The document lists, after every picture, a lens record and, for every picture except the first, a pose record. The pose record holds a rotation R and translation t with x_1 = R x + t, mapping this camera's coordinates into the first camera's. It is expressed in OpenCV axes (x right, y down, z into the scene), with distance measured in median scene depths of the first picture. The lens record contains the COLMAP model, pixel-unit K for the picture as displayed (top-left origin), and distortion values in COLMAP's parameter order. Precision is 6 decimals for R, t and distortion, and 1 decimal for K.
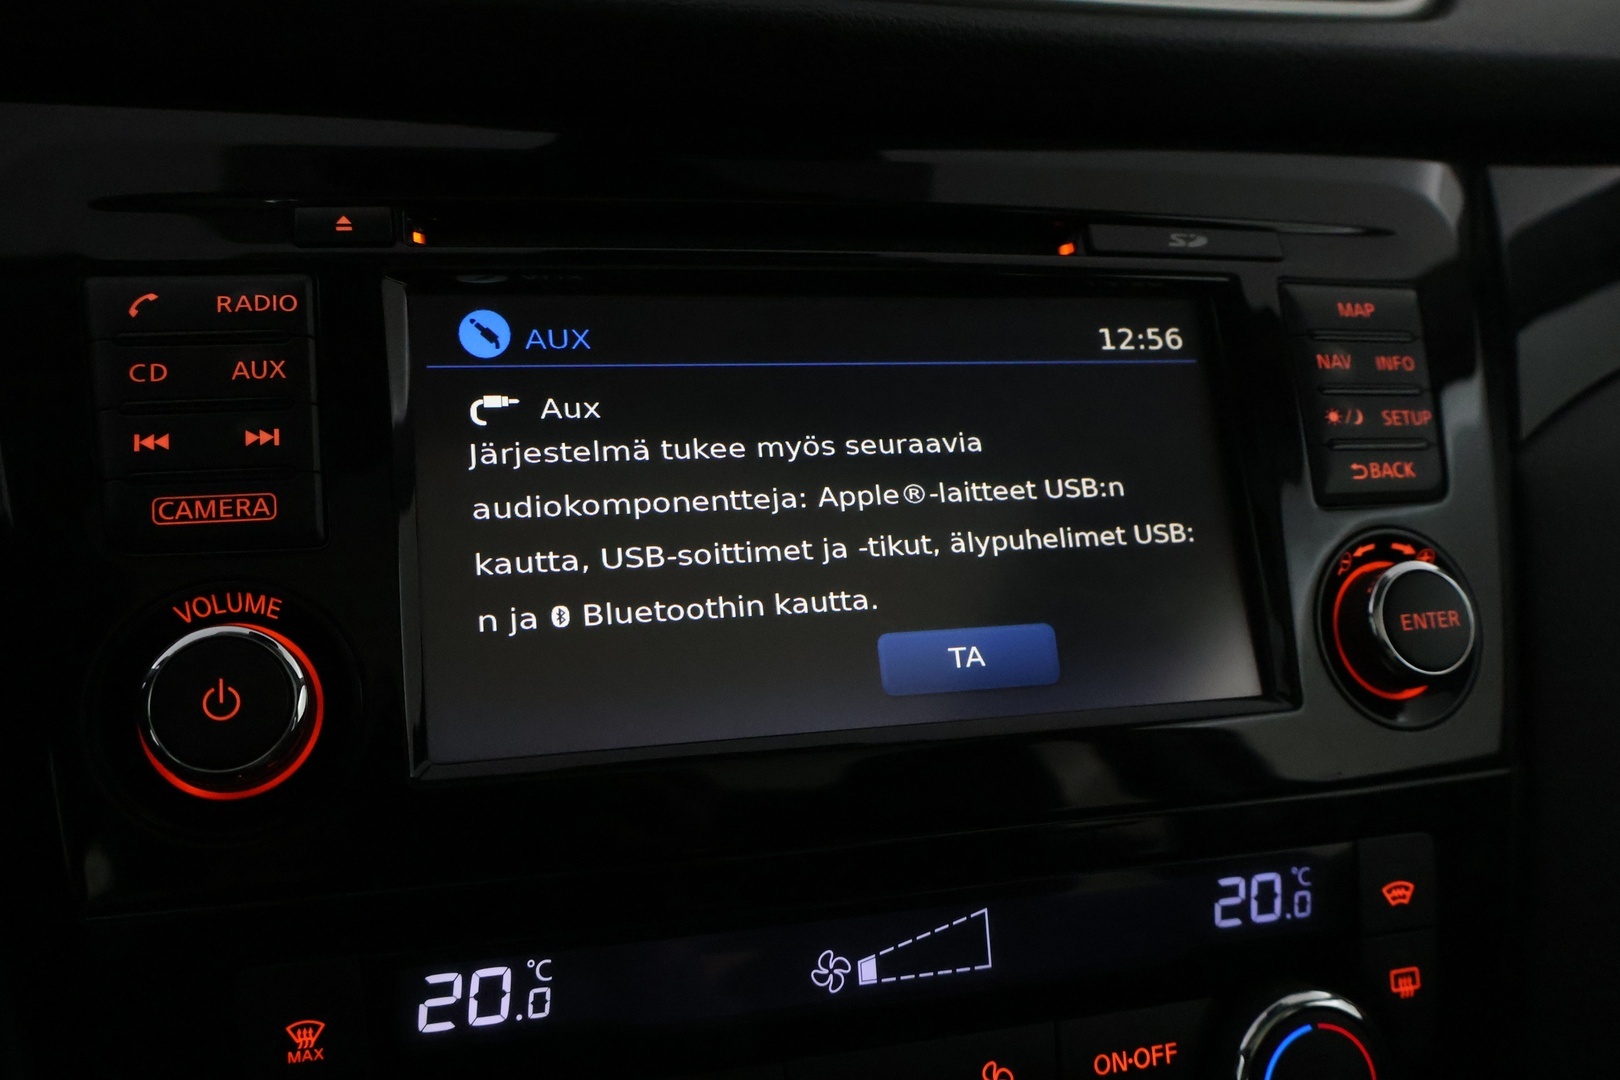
lens RADIAL K [[1381.6, 0, 798.5], [0, 1381.6, 547.9], [0, 0, 1]] dist [0.004577, 0.000285]
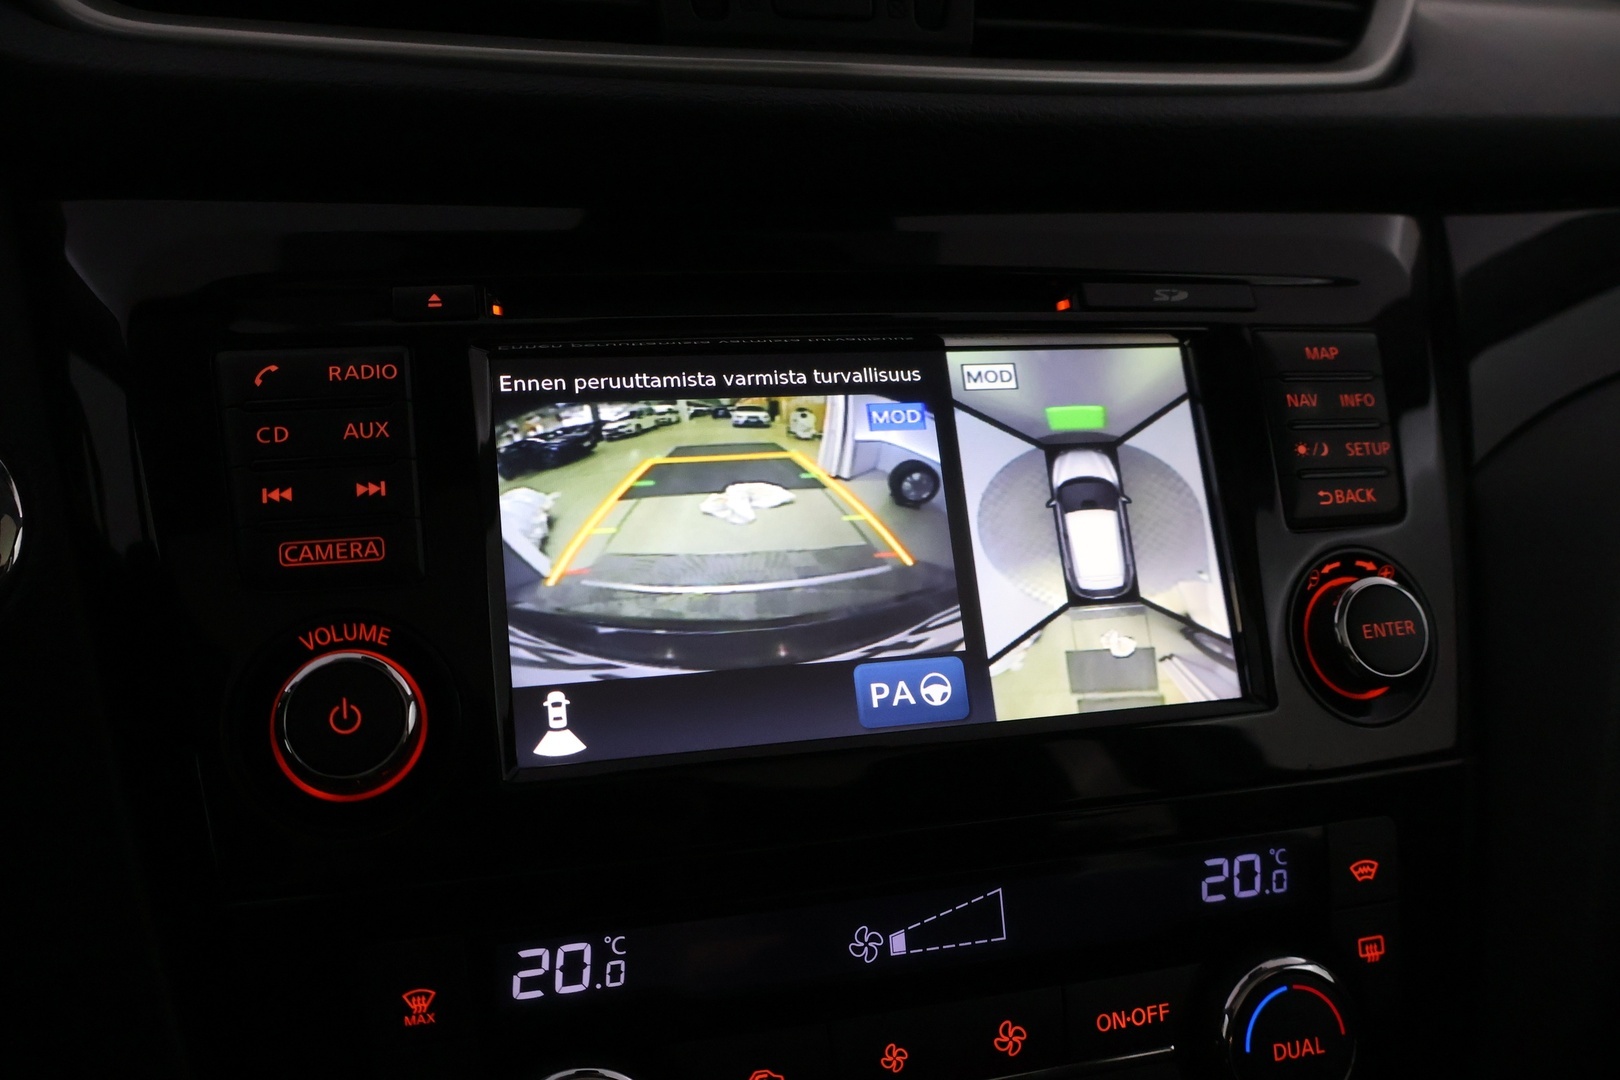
lens RADIAL K [[1378.7, 0, 806.7], [0, 1378.7, 544.1], [0, 0, 1]] dist [-0.000274, 0.012597]
pose [[0.999894, -0.014347, -0.002301, -0.017948], [0.014341, 0.999893, -0.002803, -0.022709], [0.002341, 0.002769, 0.999993, -0.142153]]
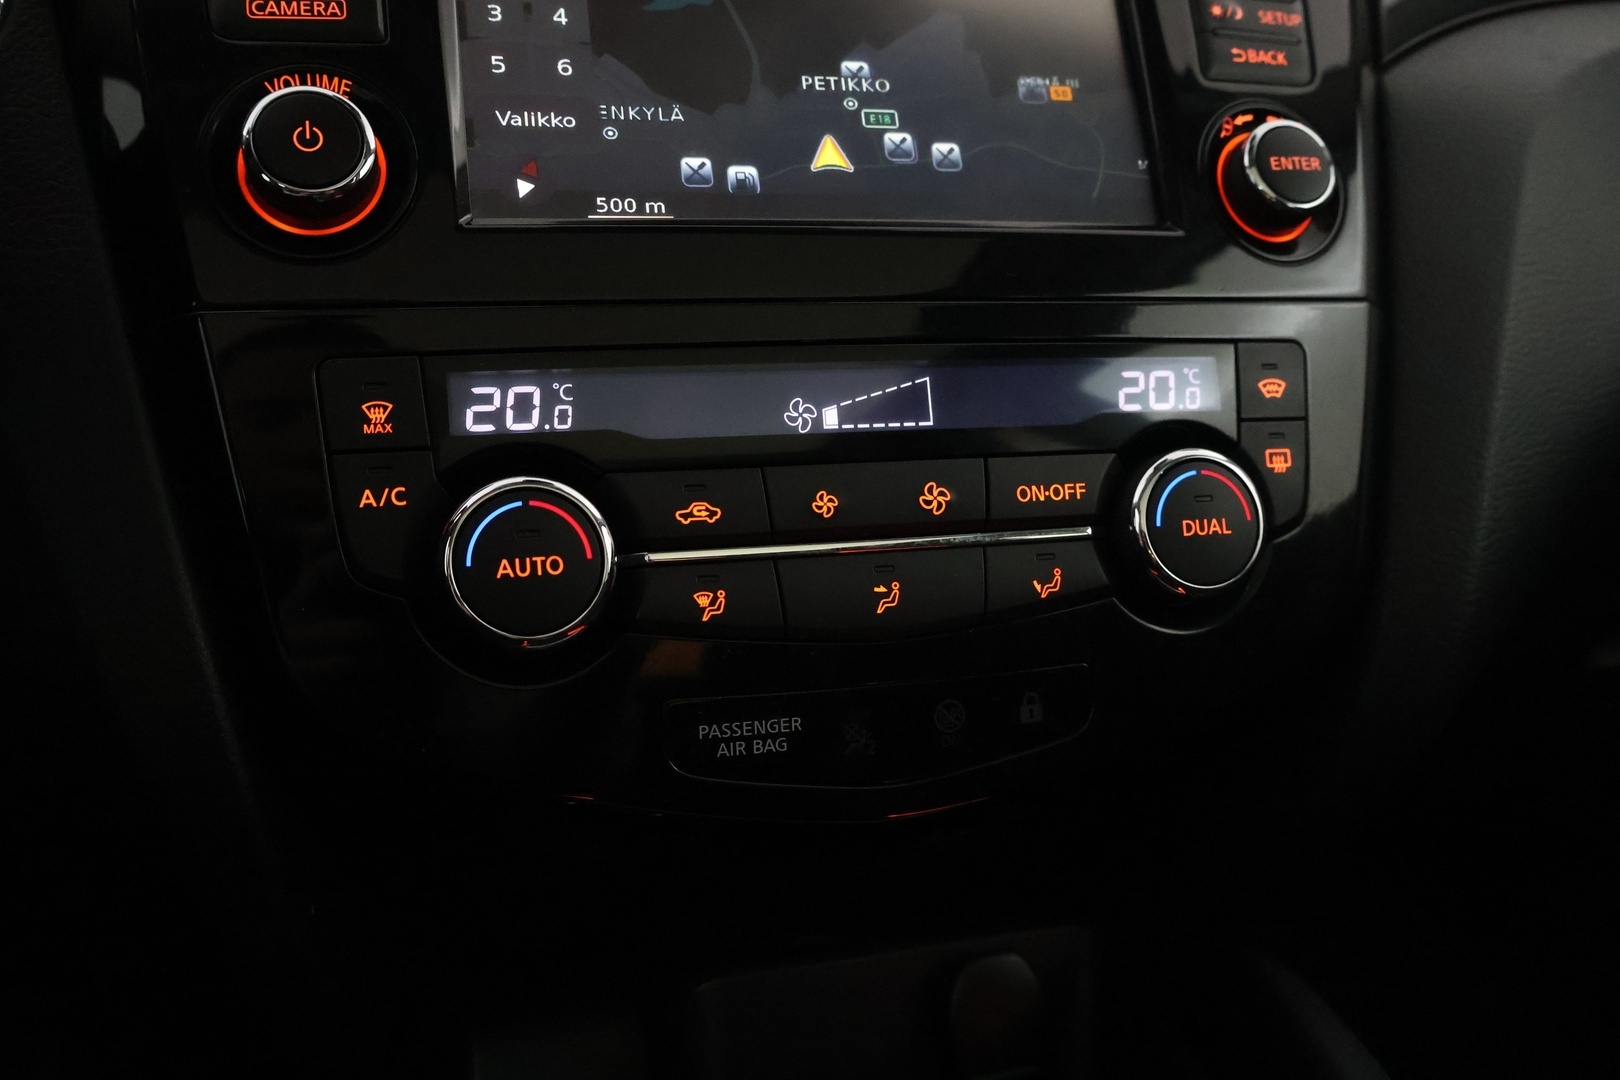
lens RADIAL K [[1378.7, 0, 806.7], [0, 1378.7, 544.1], [0, 0, 1]] dist [-0.000274, 0.012597]
pose [[0.999869, -0.013551, 0.008796, 0.016274], [0.013605, 0.999889, -0.006098, 0.415852], [-0.008712, 0.006217, 0.999943, -0.213670]]
